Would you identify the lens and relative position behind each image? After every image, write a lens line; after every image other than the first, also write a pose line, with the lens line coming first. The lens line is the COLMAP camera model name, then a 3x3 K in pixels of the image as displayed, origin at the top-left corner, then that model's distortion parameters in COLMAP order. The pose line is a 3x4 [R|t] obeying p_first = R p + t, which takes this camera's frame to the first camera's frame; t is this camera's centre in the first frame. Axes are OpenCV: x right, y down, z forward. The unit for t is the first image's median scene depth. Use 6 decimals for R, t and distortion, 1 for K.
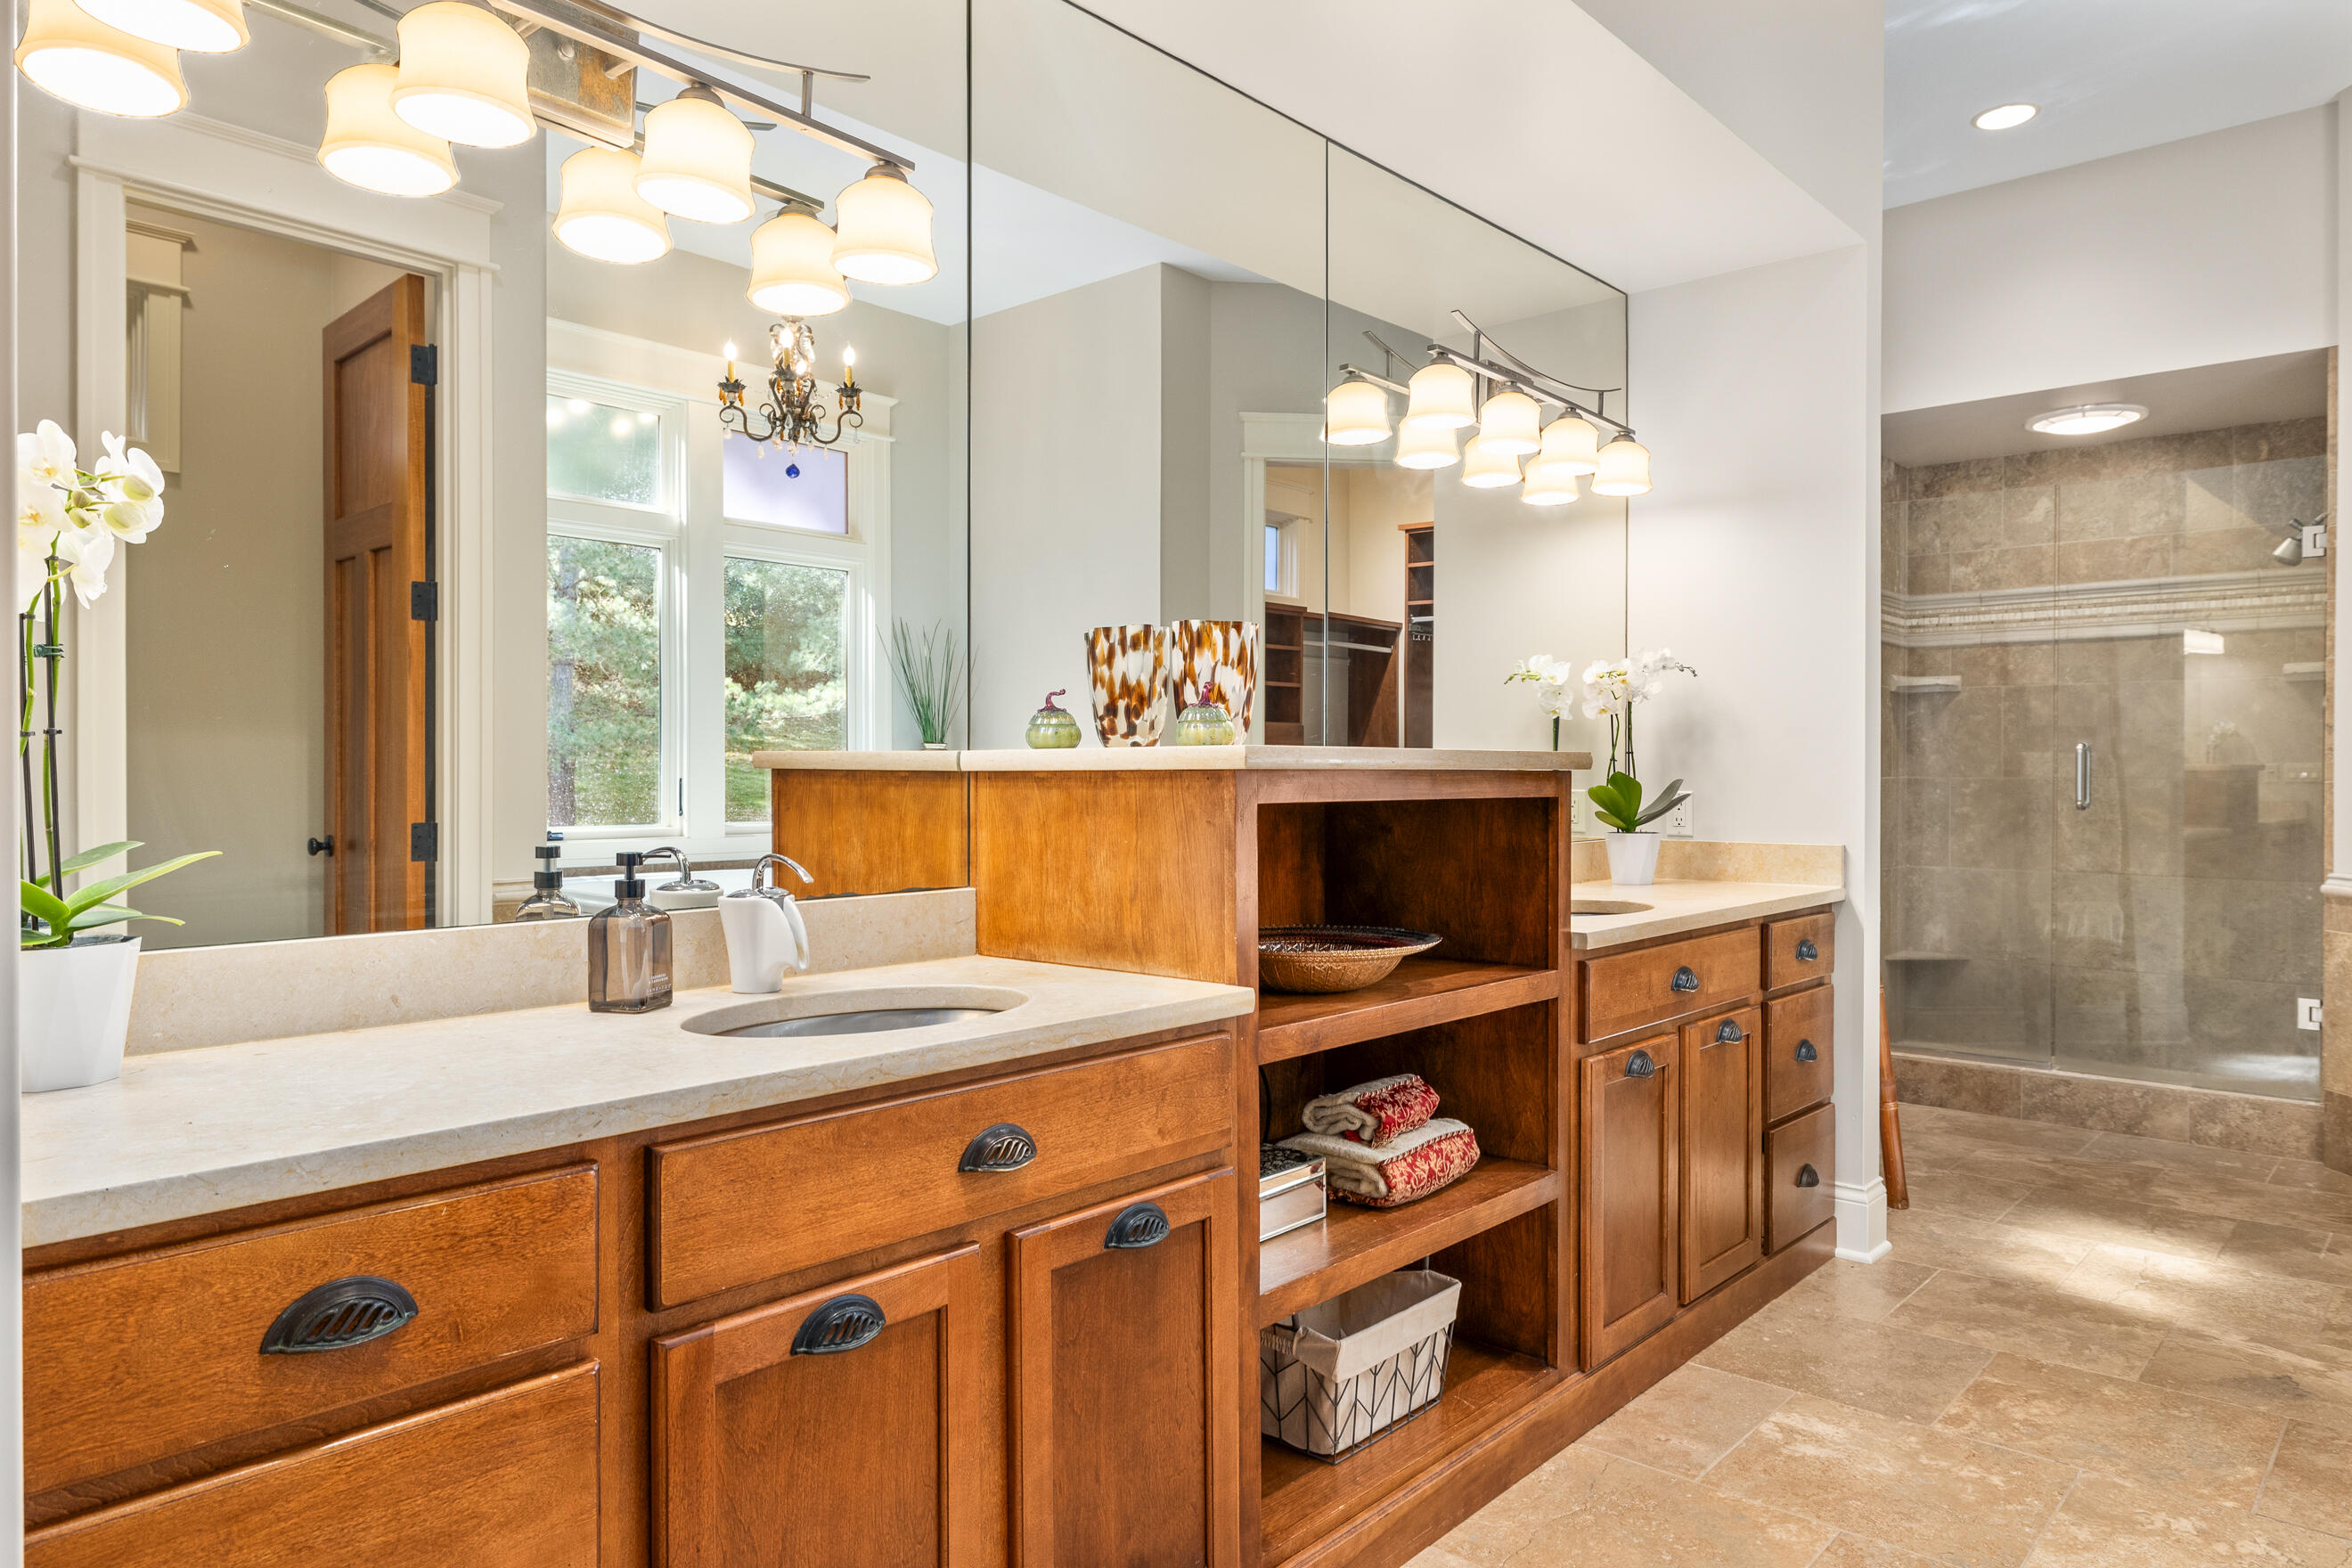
lens RADIAL K [[1489.1, 0, 1174.4], [0, 1489.1, 776.3], [0, 0, 1]] dist [-0.008271, -0.003117]
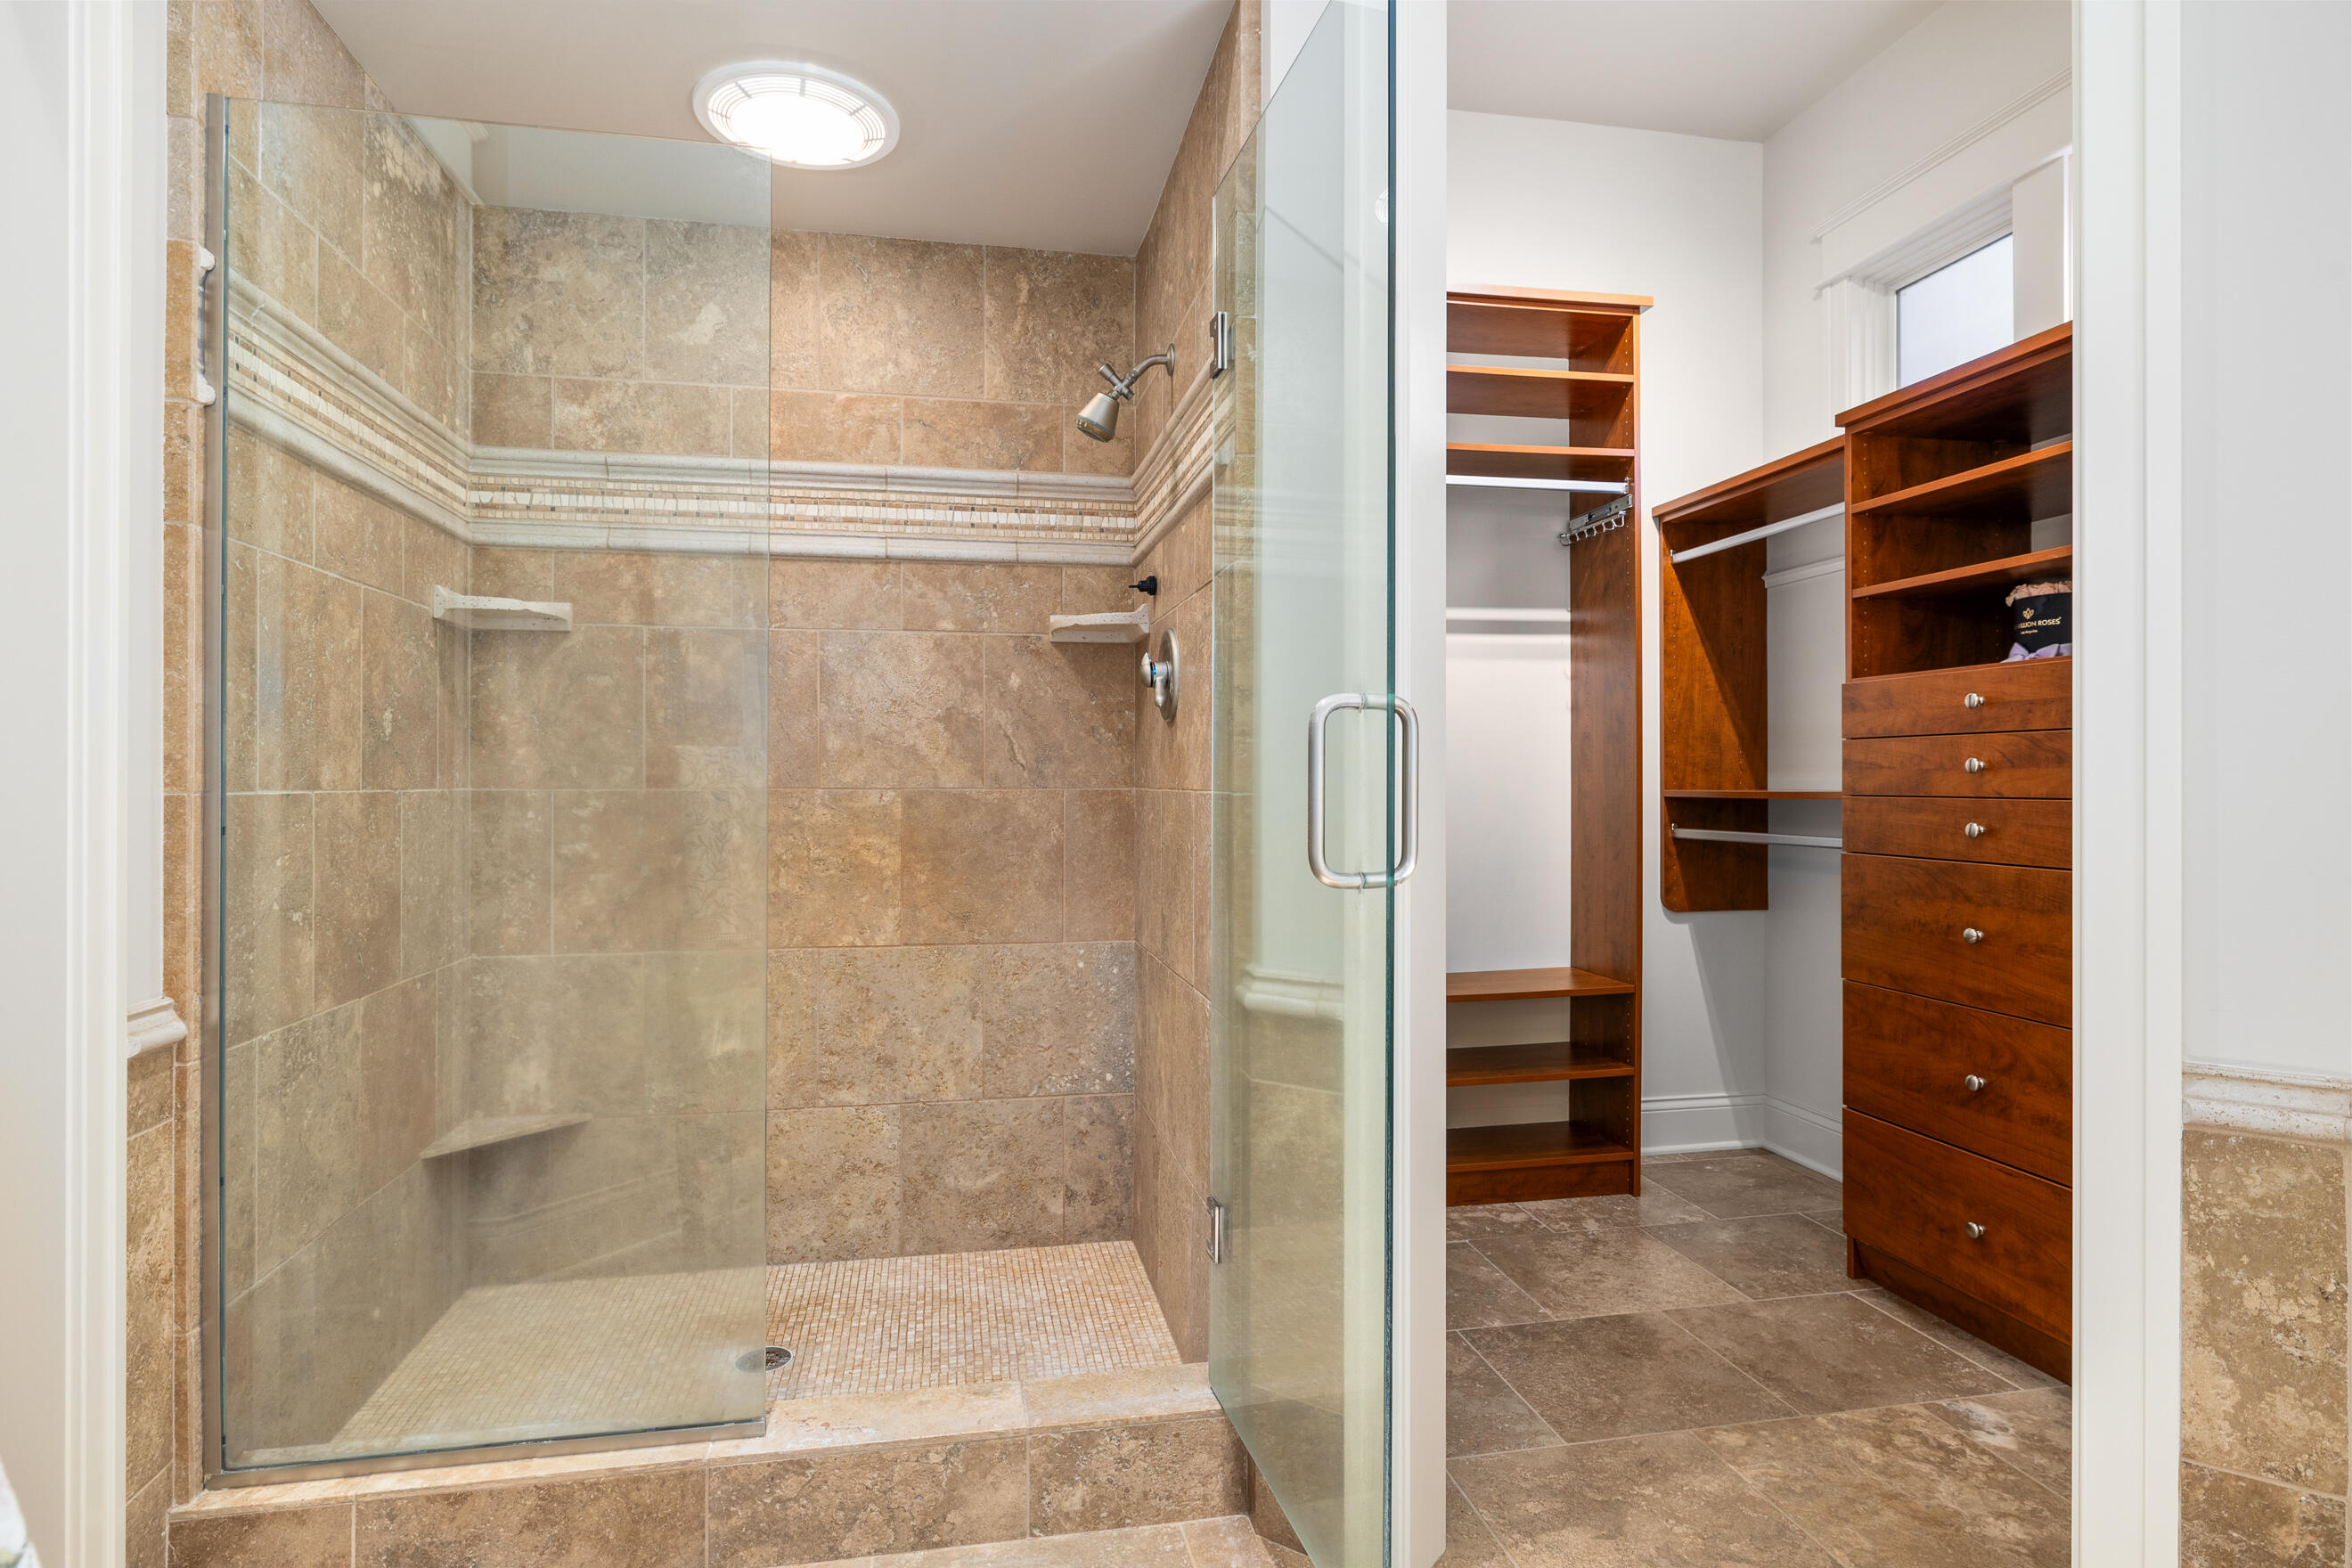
lens RADIAL K [[1282.0, 0, 1177.0], [0, 1282.0, 777.6], [0, 0, 1]] dist [0.000625, -0.000481]
pose [[0.603652, 0.000780, 0.797247, 0.293426], [0.004735, 0.999978, -0.004563, -0.000278], [-0.797234, 0.006529, 0.603636, 0.548166]]
